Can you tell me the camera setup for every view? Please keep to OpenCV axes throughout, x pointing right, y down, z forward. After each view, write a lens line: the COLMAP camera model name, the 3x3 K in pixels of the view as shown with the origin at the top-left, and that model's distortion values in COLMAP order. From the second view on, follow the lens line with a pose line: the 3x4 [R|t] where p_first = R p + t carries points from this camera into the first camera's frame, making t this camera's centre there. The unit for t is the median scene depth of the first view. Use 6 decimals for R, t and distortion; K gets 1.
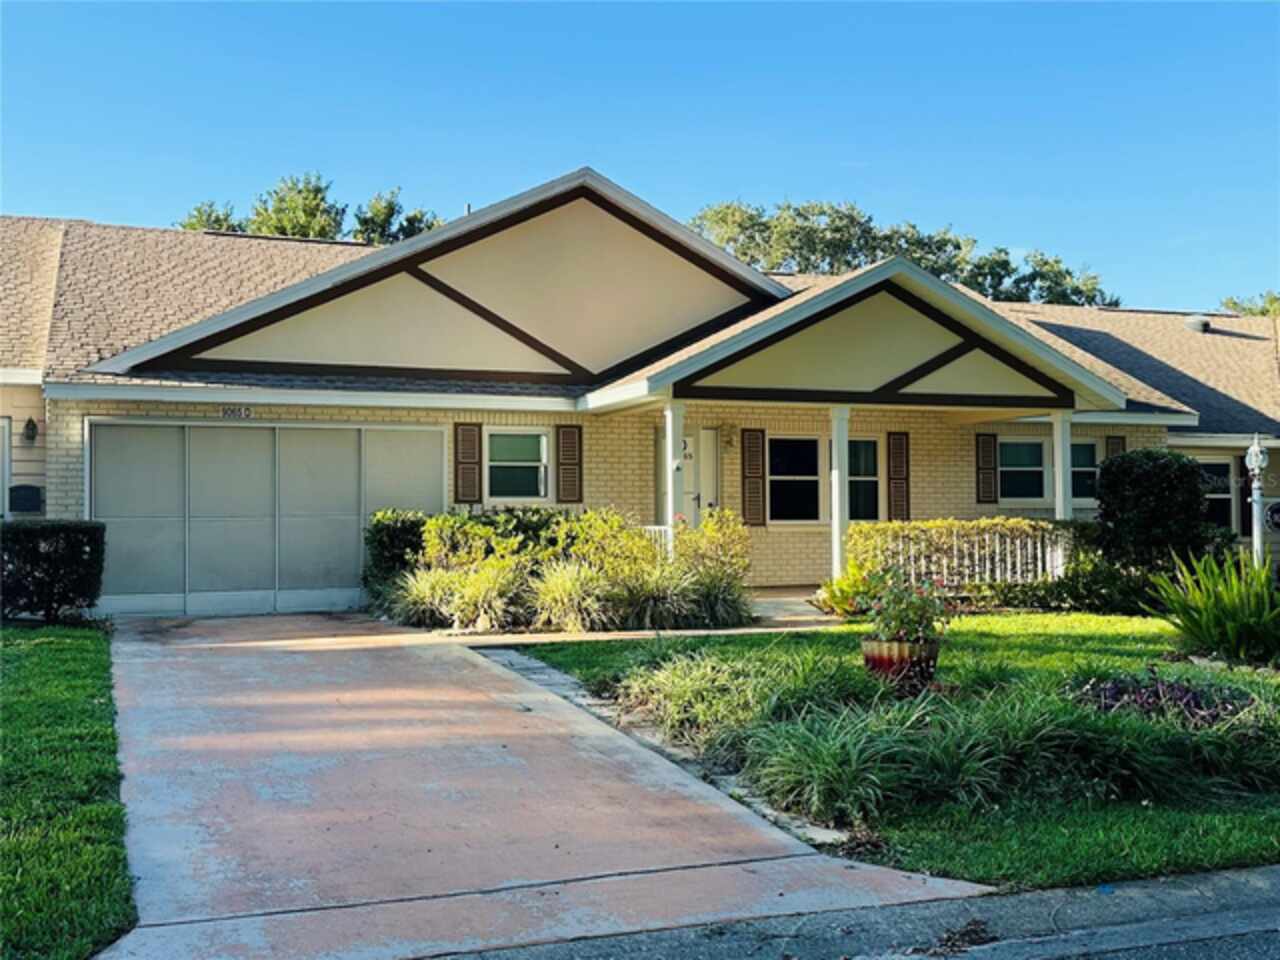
lens RADIAL K [[1239.6, 0, 642.4], [0, 1239.6, 487.0], [0, 0, 1]] dist [0.078539, 0.000000]
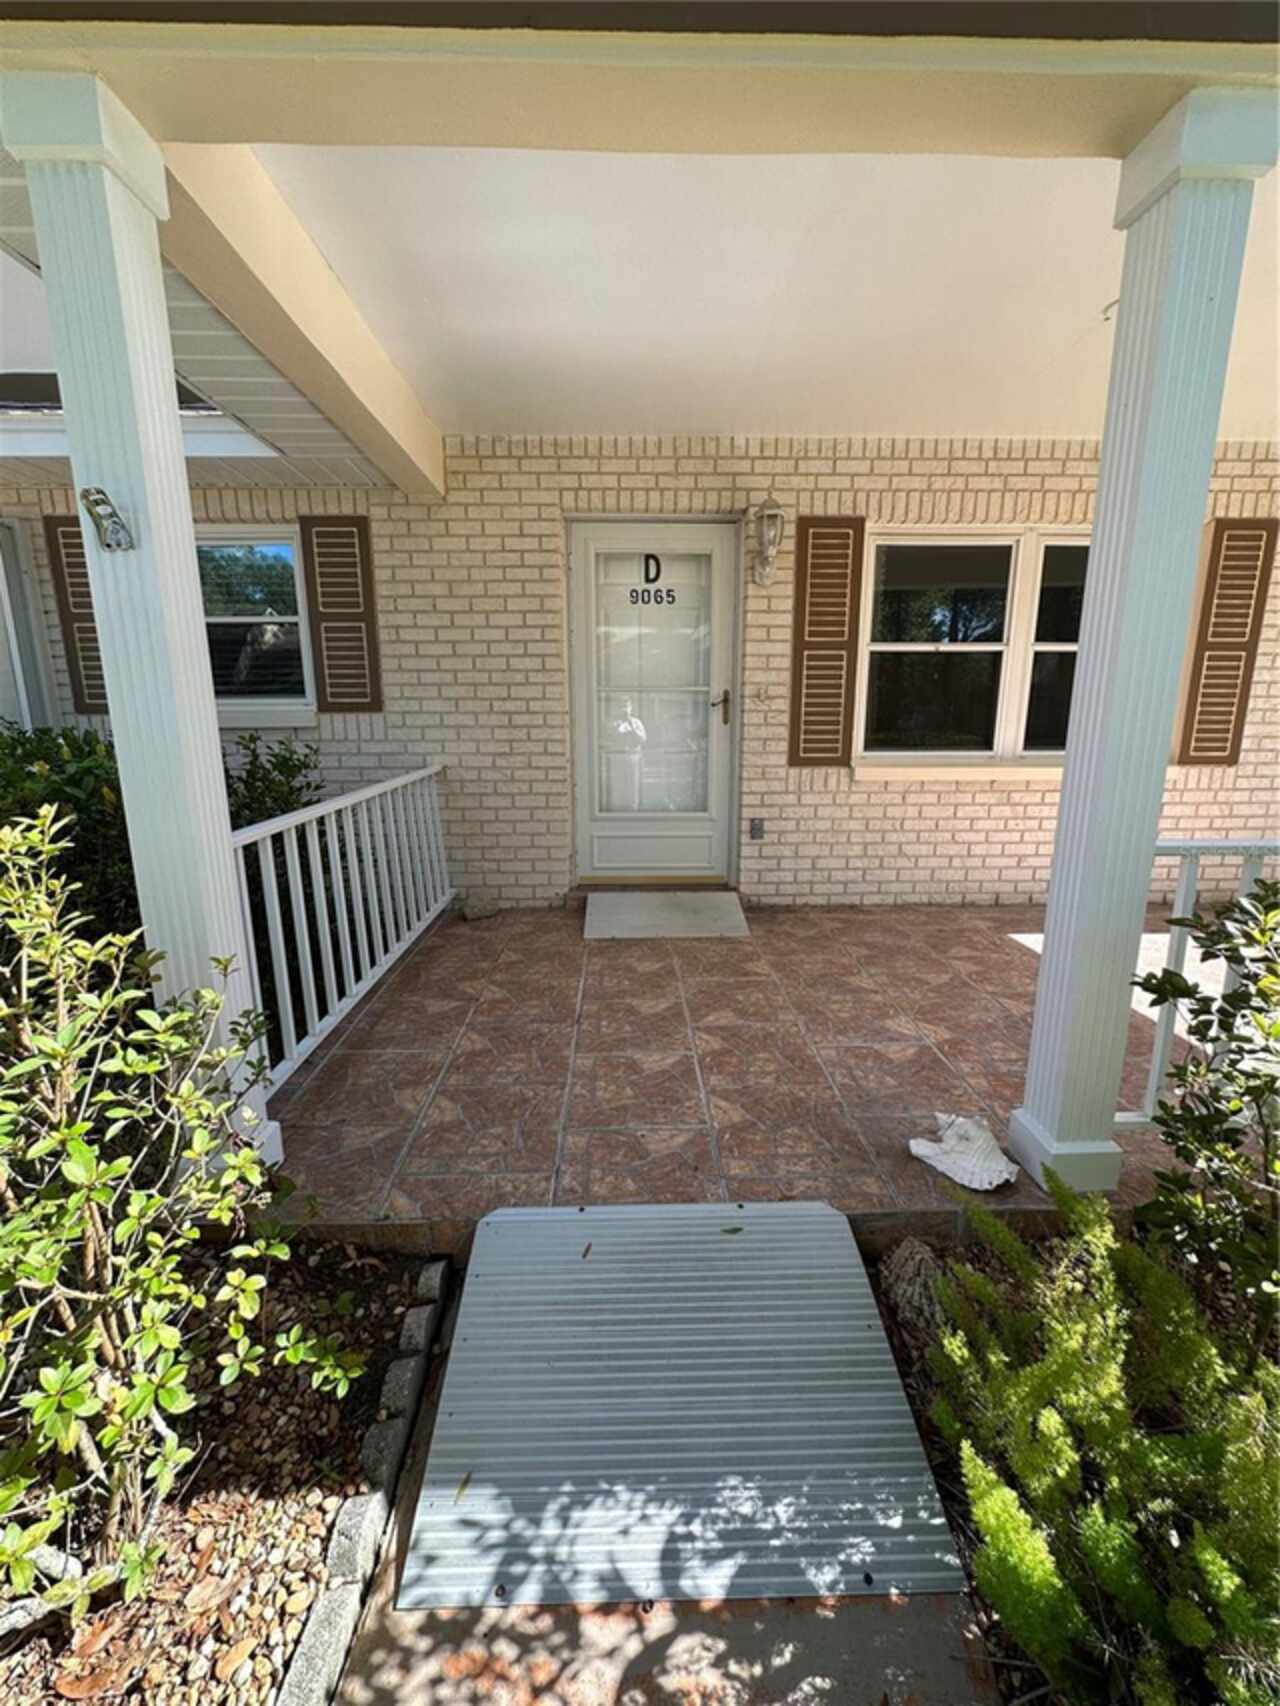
lens RADIAL K [[682.3, 0, 642.4], [0, 682.3, 866.0], [0, 0, 1]] dist [-0.006336, -0.000398]
pose [[0.942058, 0.077687, -0.326331, 0.117633], [0.006055, 0.968717, 0.248092, 0.006696], [0.335396, -0.235693, 0.912117, 0.798080]]
